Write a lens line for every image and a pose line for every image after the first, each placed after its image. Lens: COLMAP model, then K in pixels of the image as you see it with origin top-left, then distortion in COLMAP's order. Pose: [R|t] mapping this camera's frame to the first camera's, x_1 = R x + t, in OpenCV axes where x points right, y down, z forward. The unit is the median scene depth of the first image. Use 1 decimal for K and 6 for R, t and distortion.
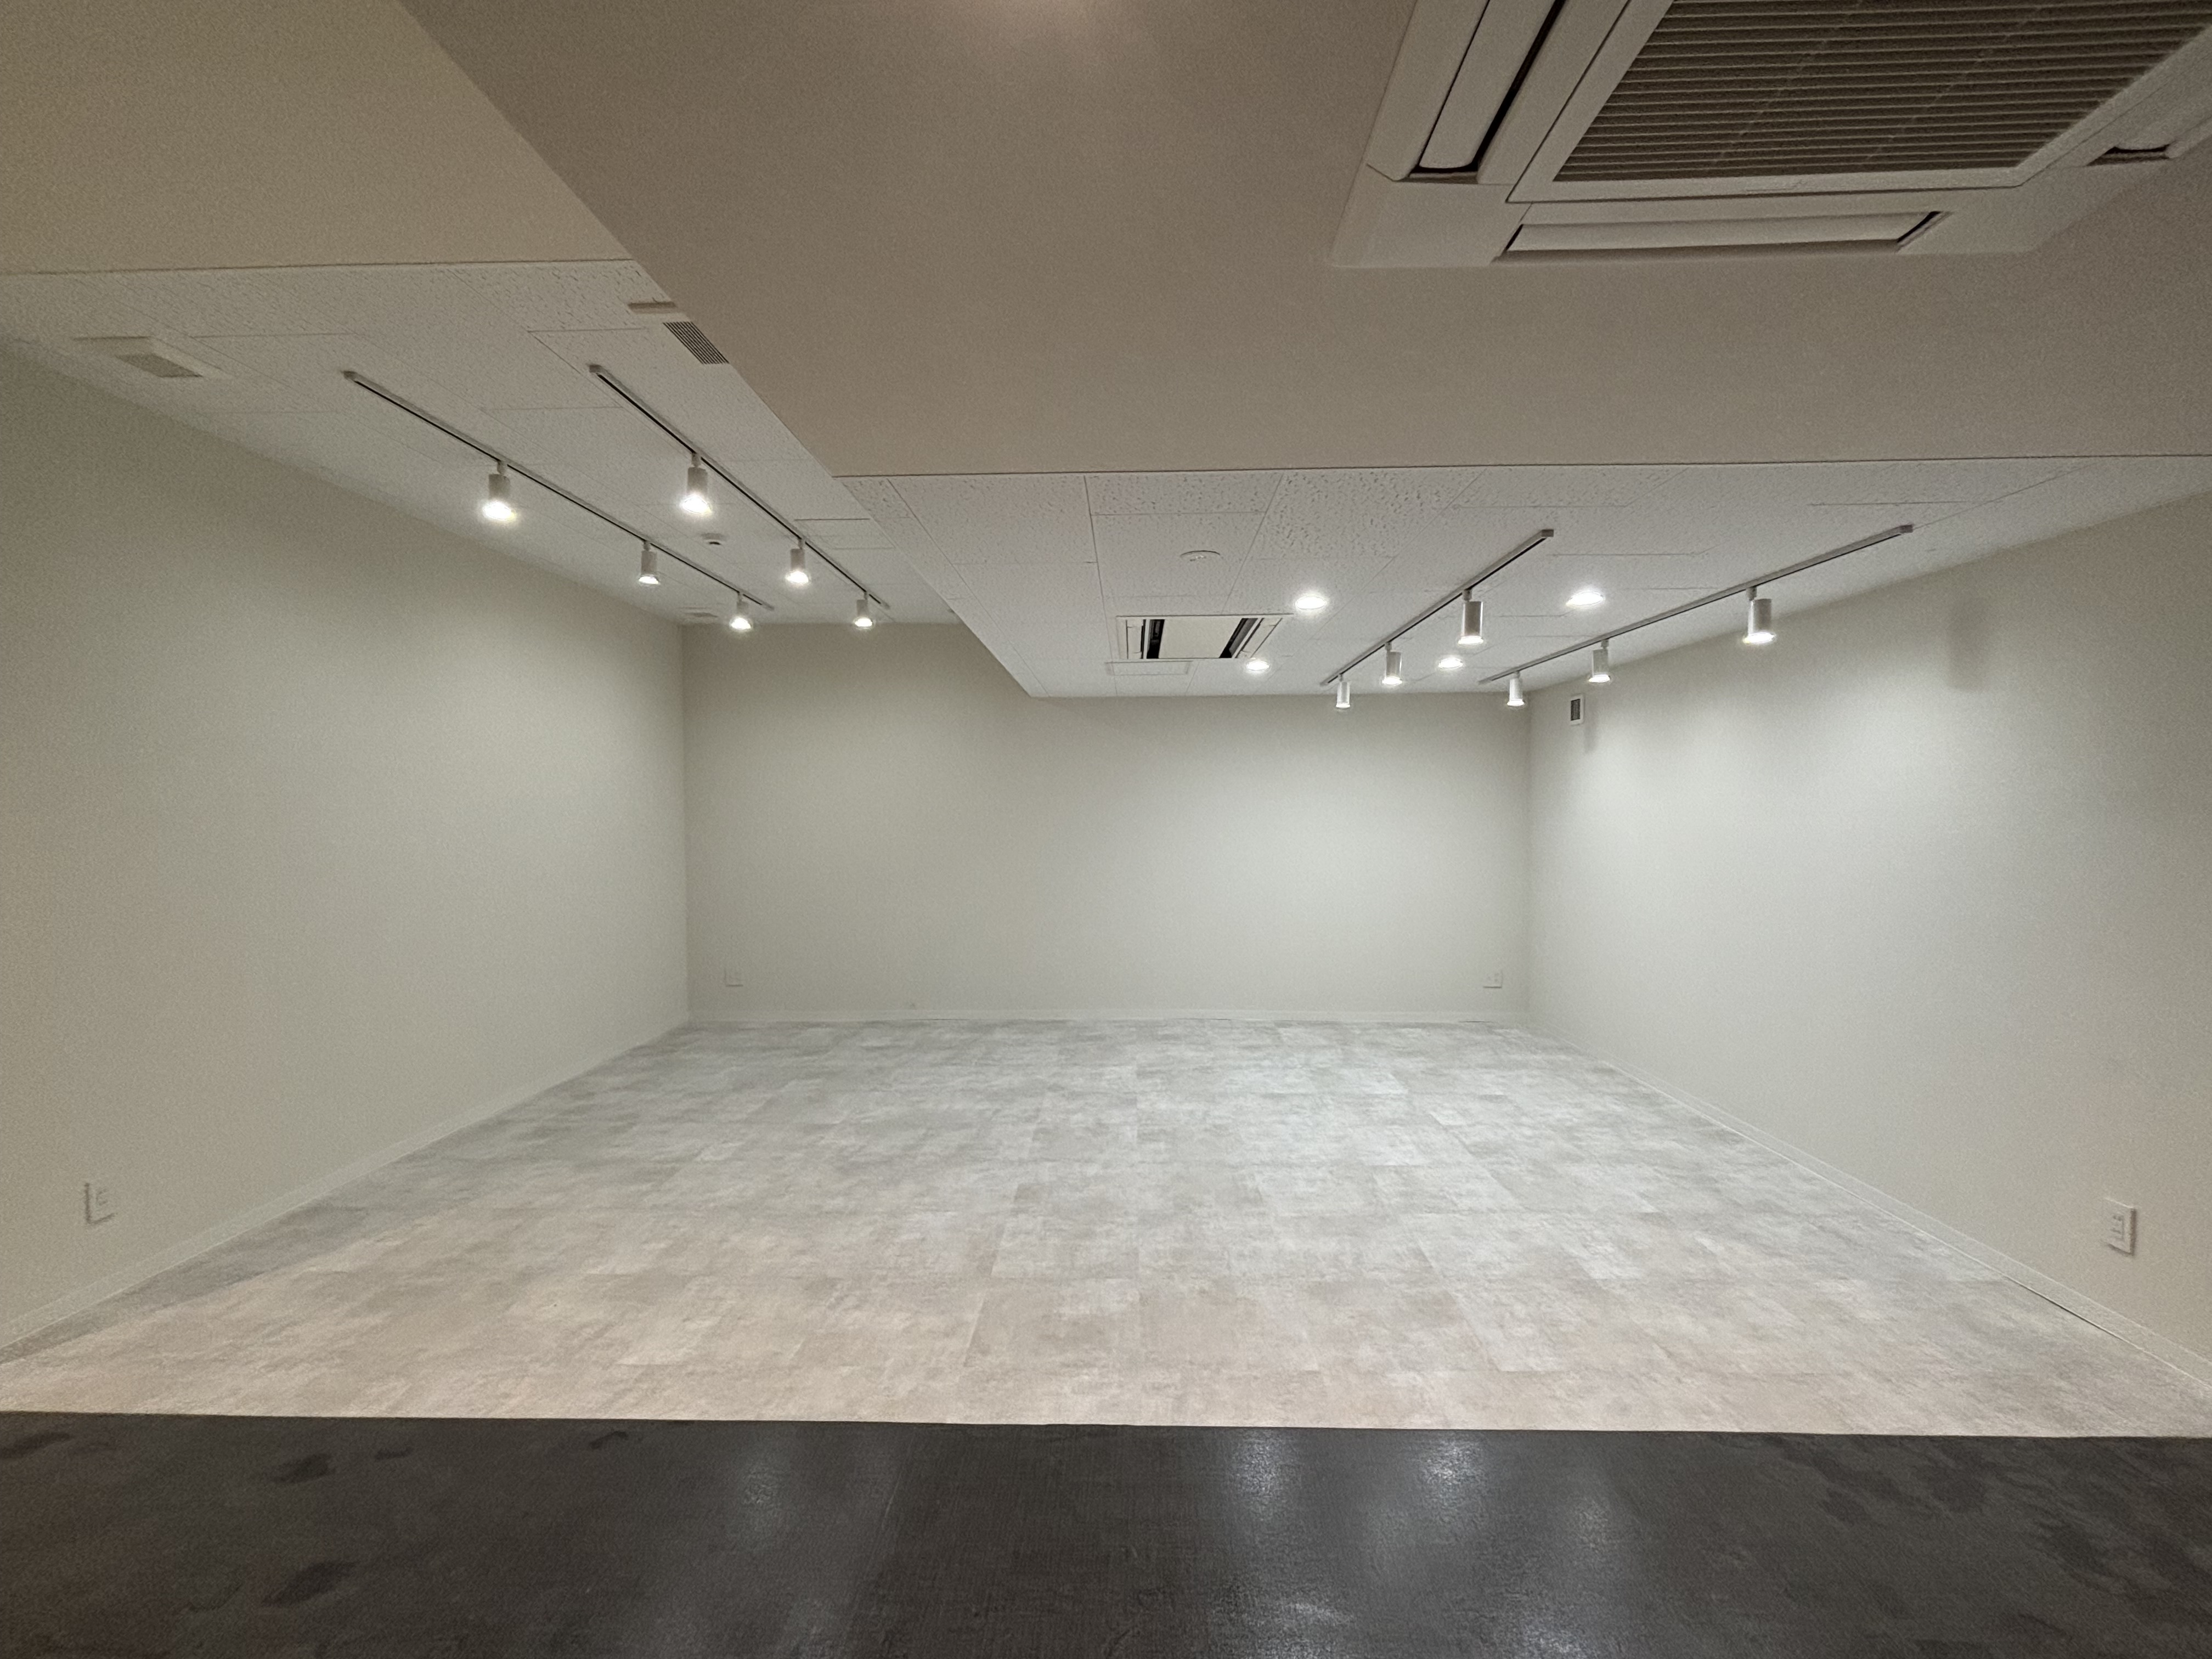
lens RADIAL K [[920.0, 0, 1108.9], [0, 920.0, 834.4], [0, 0, 1]] dist [-0.002952, 0.000364]
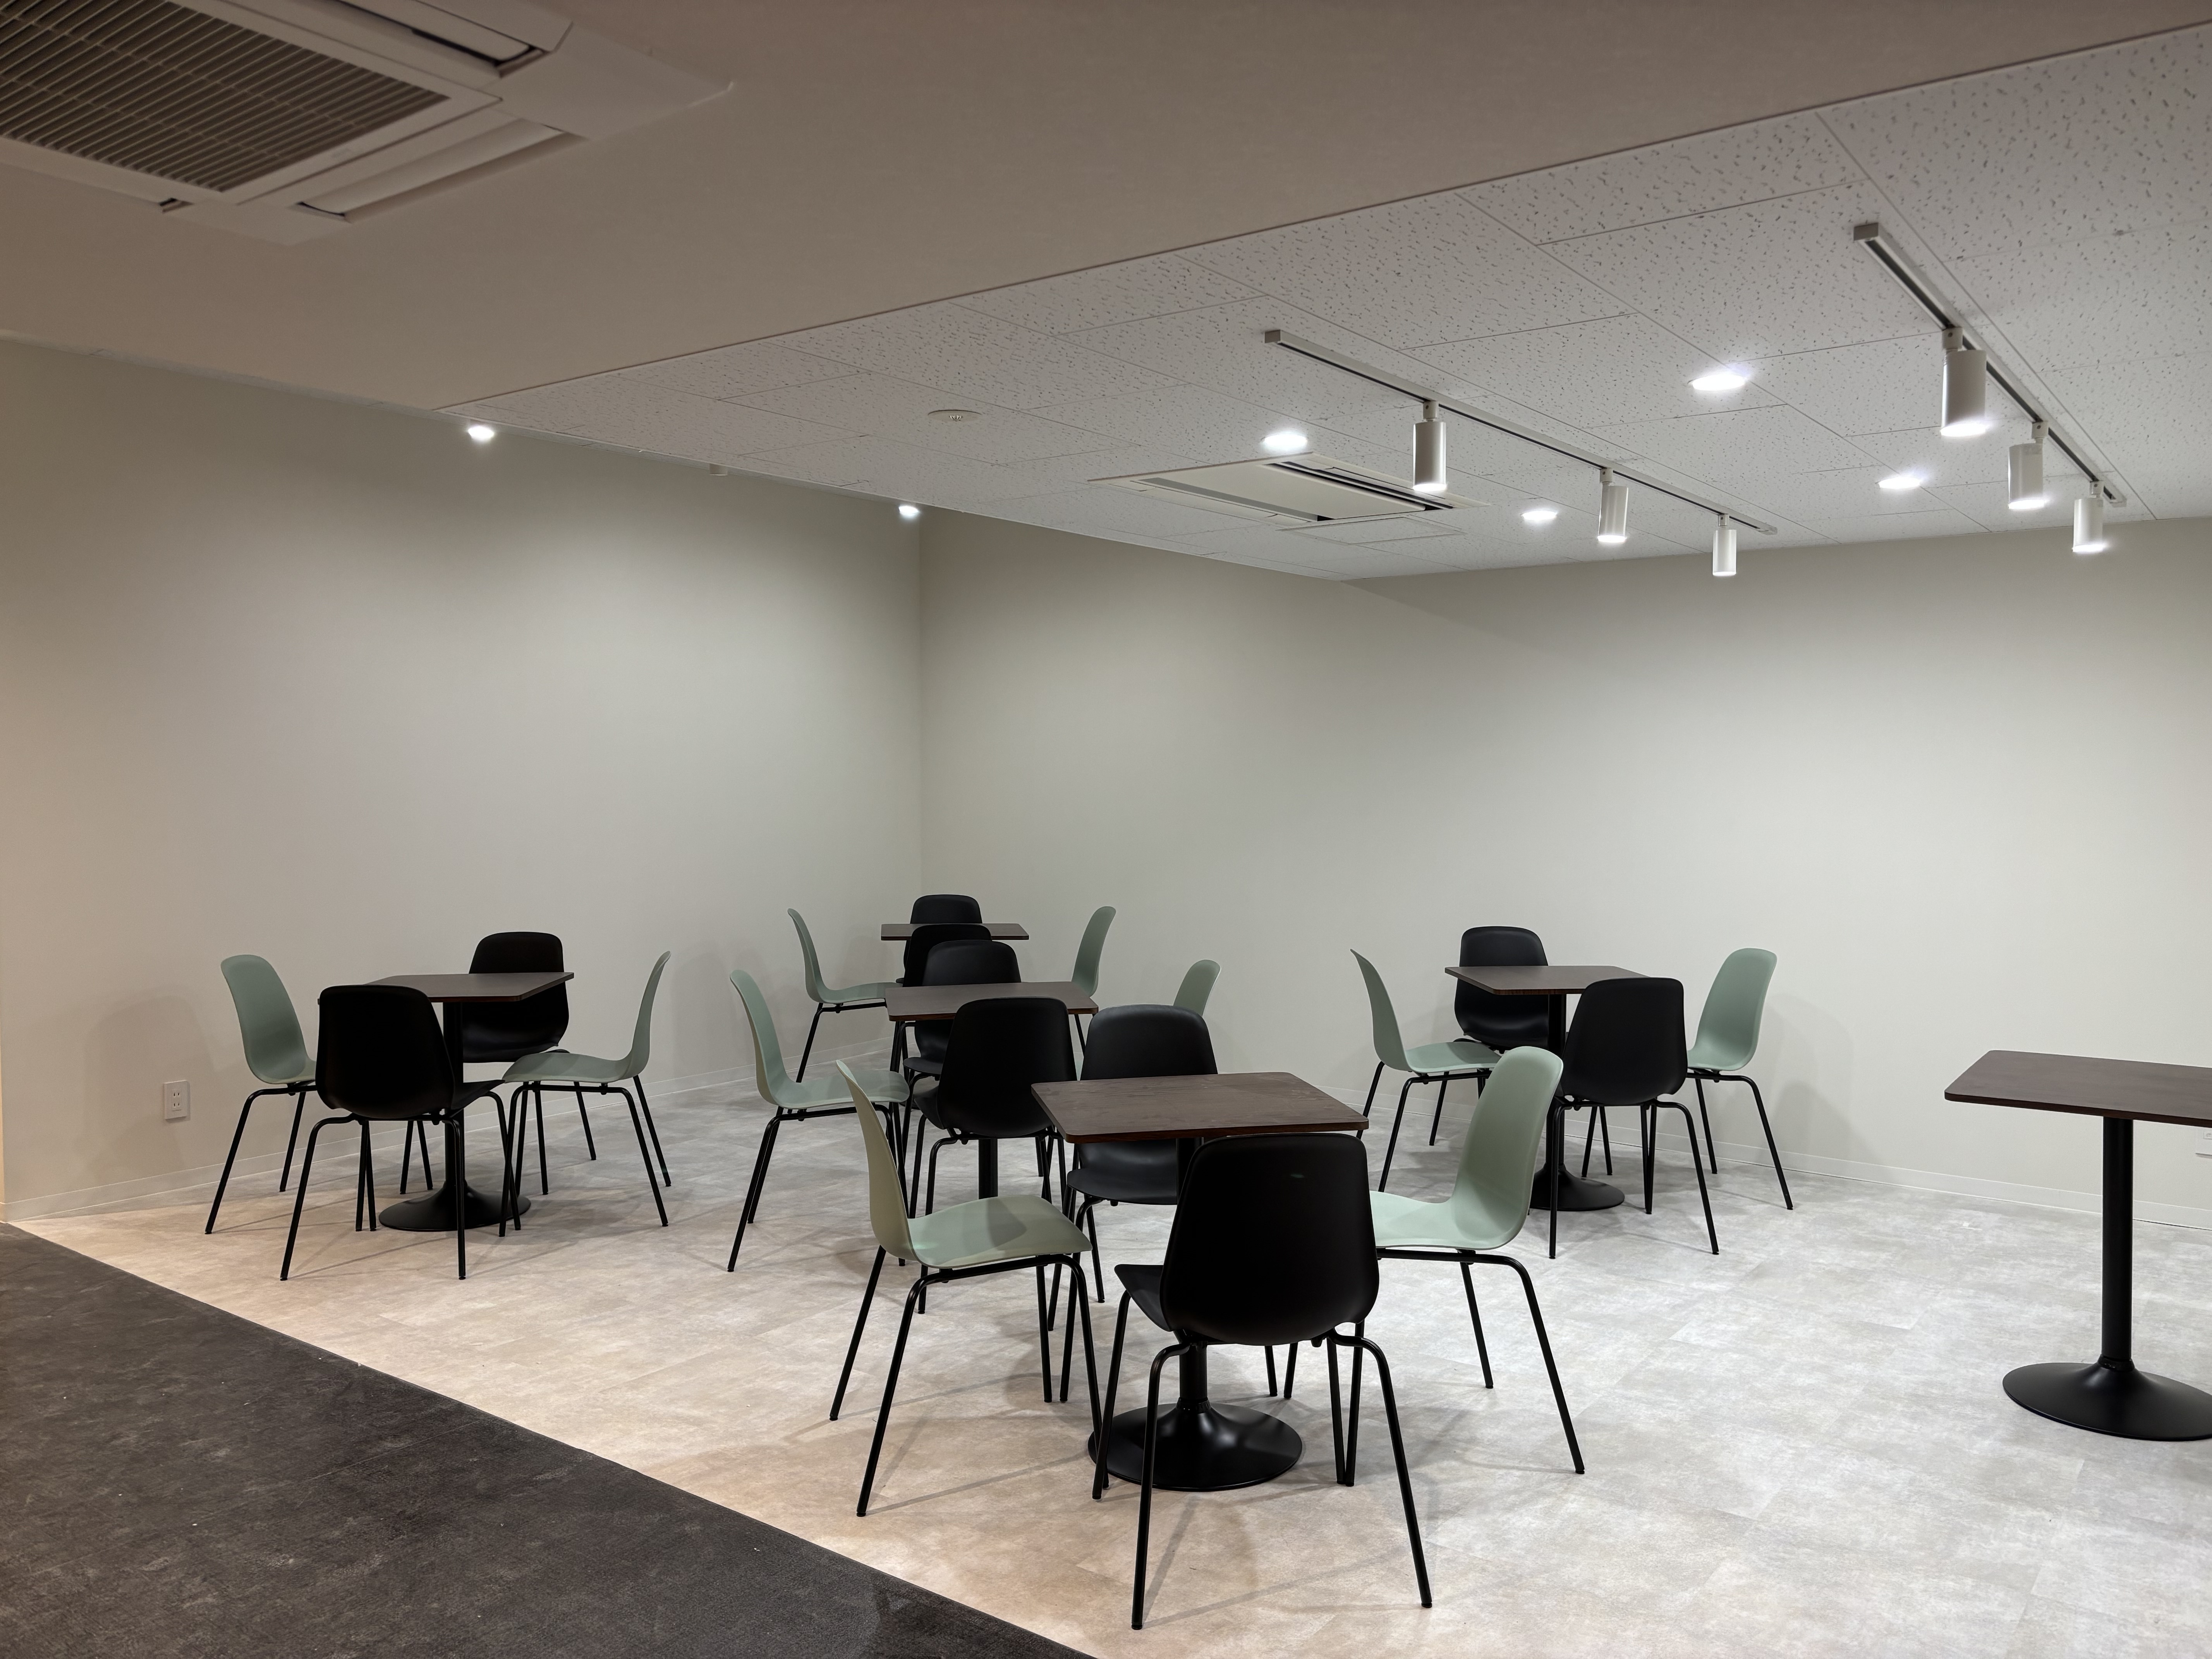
lens RADIAL K [[1656.9, 0, 1104.8], [0, 1656.9, 844.2], [0, 0, 1]] dist [0.058751, -0.049063]
pose [[0.816794, 0.036341, -0.575783, 0.706196], [-0.023666, 0.999285, 0.029498, -0.002824], [0.576443, -0.010468, 0.817070, -0.014873]]
